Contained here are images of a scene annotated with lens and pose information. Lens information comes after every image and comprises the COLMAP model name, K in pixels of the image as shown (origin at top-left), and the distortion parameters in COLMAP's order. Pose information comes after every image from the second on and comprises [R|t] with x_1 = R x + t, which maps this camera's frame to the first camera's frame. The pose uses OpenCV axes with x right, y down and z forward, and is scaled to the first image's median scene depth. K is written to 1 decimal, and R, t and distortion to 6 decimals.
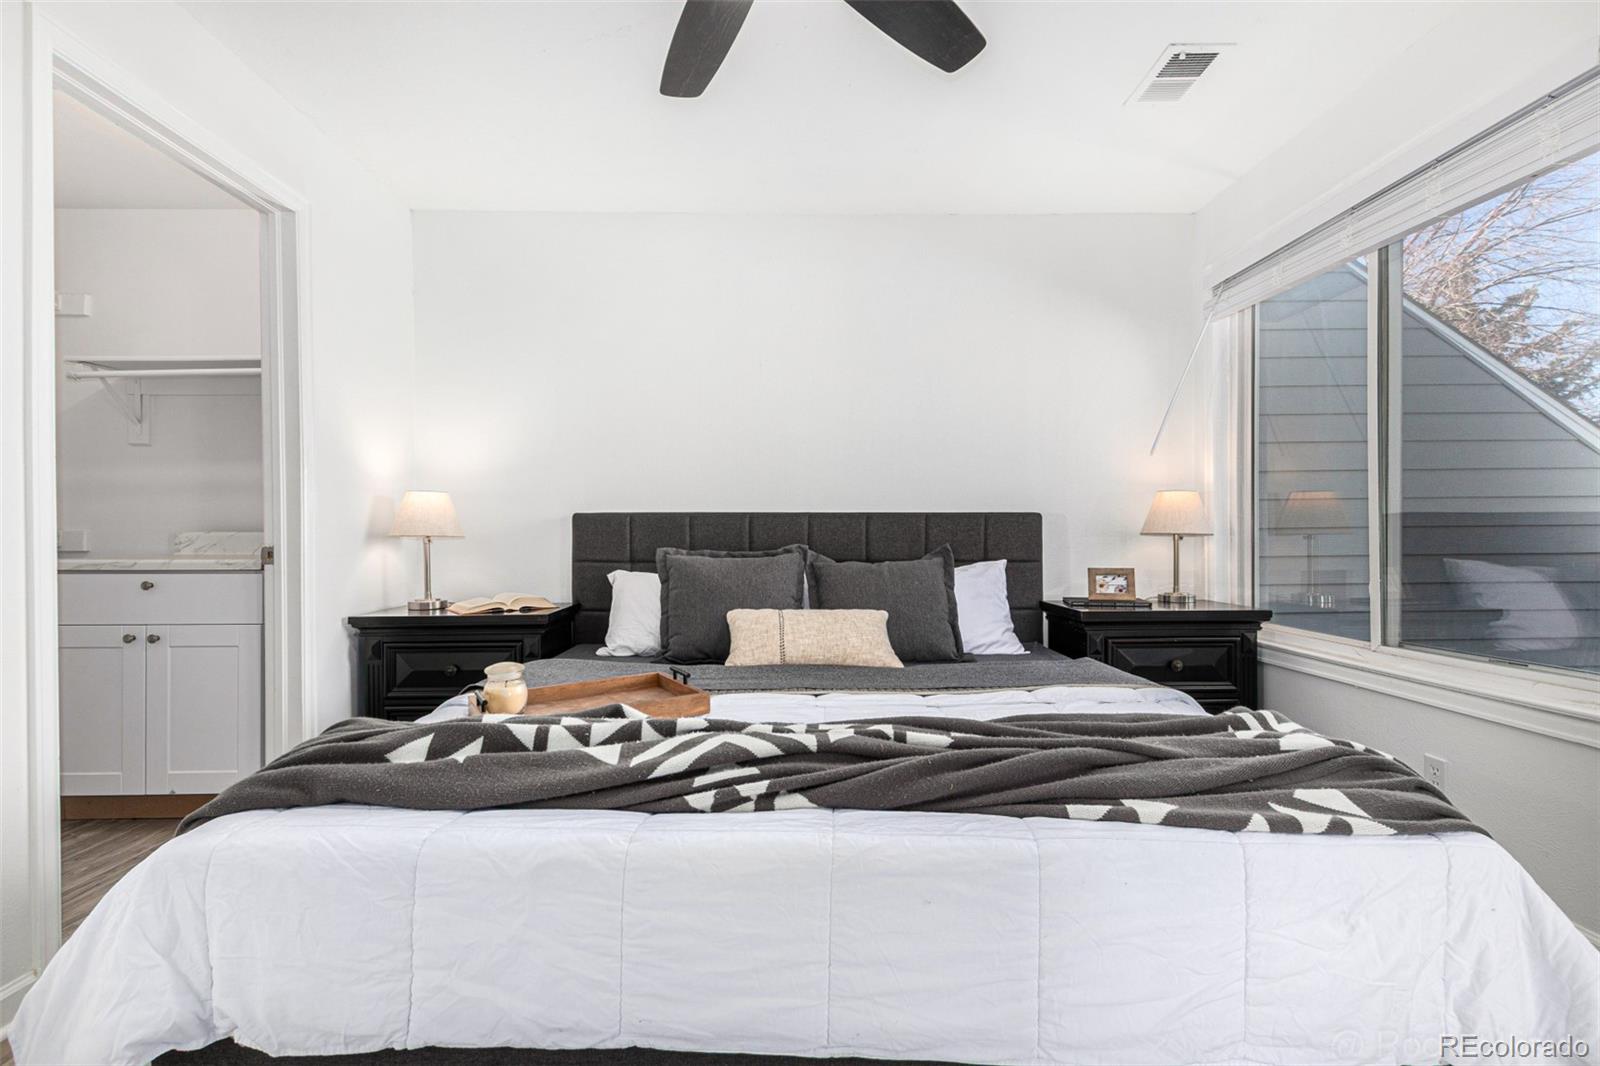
lens RADIAL K [[733.7, 0, 797.3], [0, 733.7, 535.2], [0, 0, 1]] dist [0.003615, -0.001432]
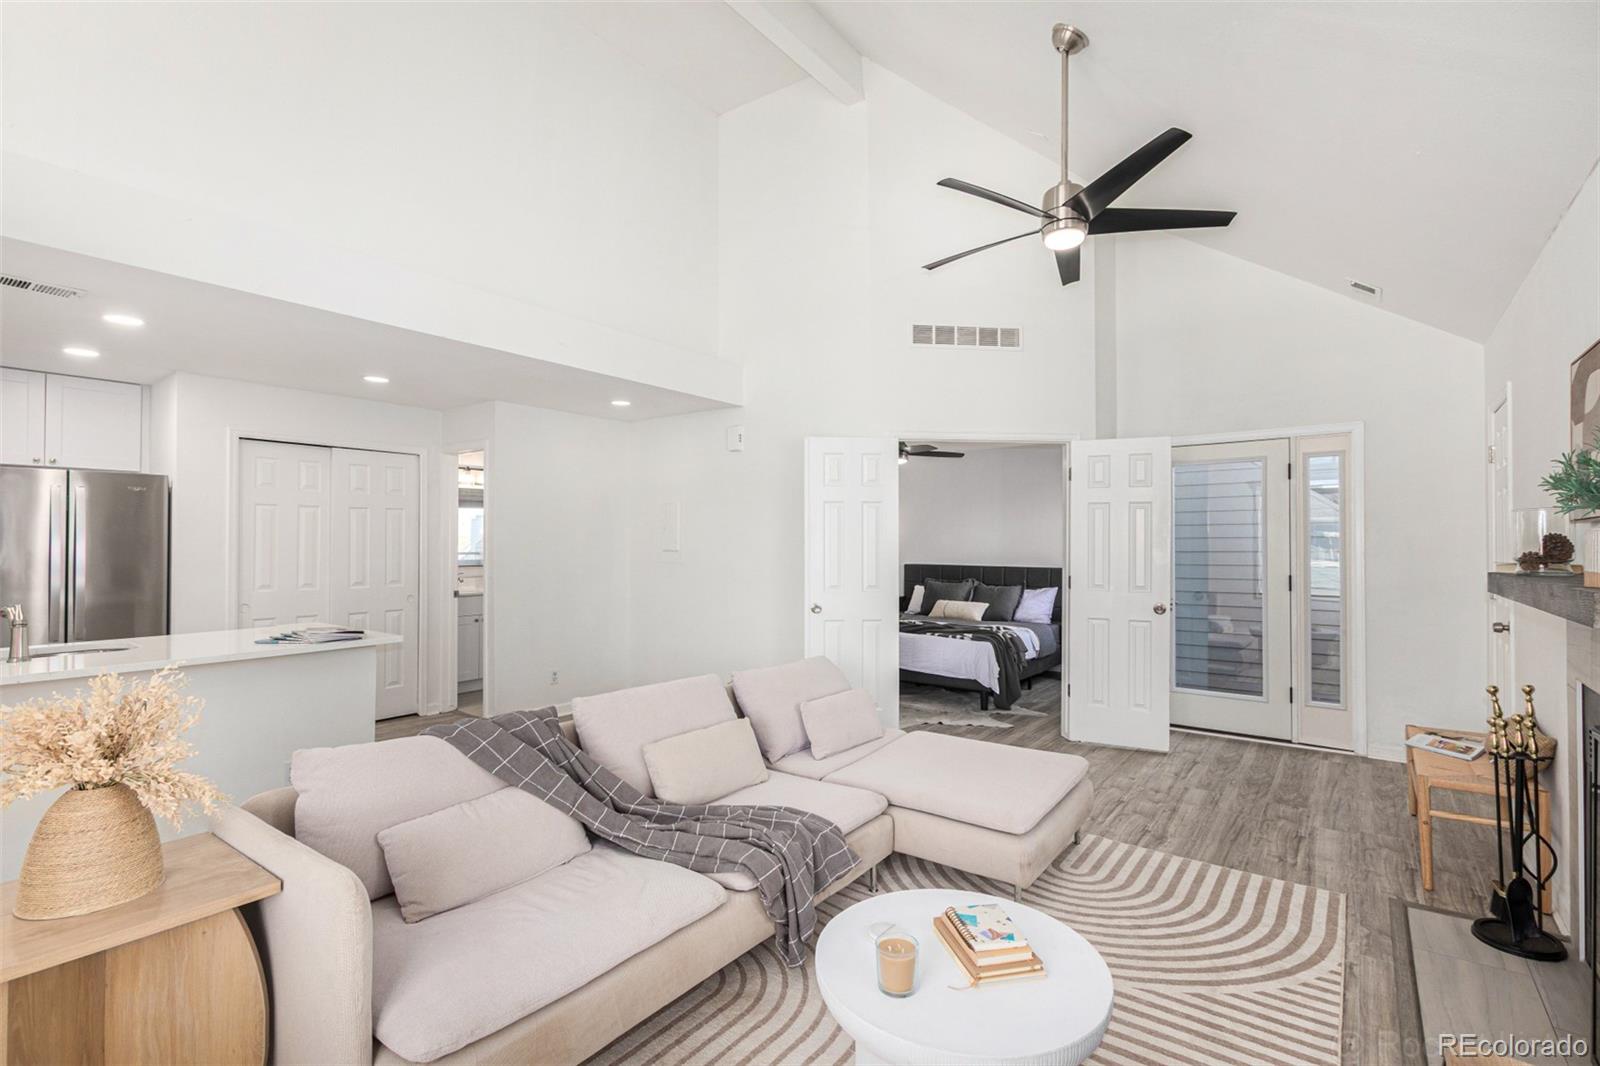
lens RADIAL K [[727.6, 0, 797.6], [0, 727.6, 534.6], [0, 0, 1]] dist [0.004517, -0.001994]
pose [[0.782207, 0.000281, -0.623018, 1.252263], [-0.004645, 0.999975, -0.005381, -0.141330], [0.623001, 0.007103, 0.782189, -1.625509]]
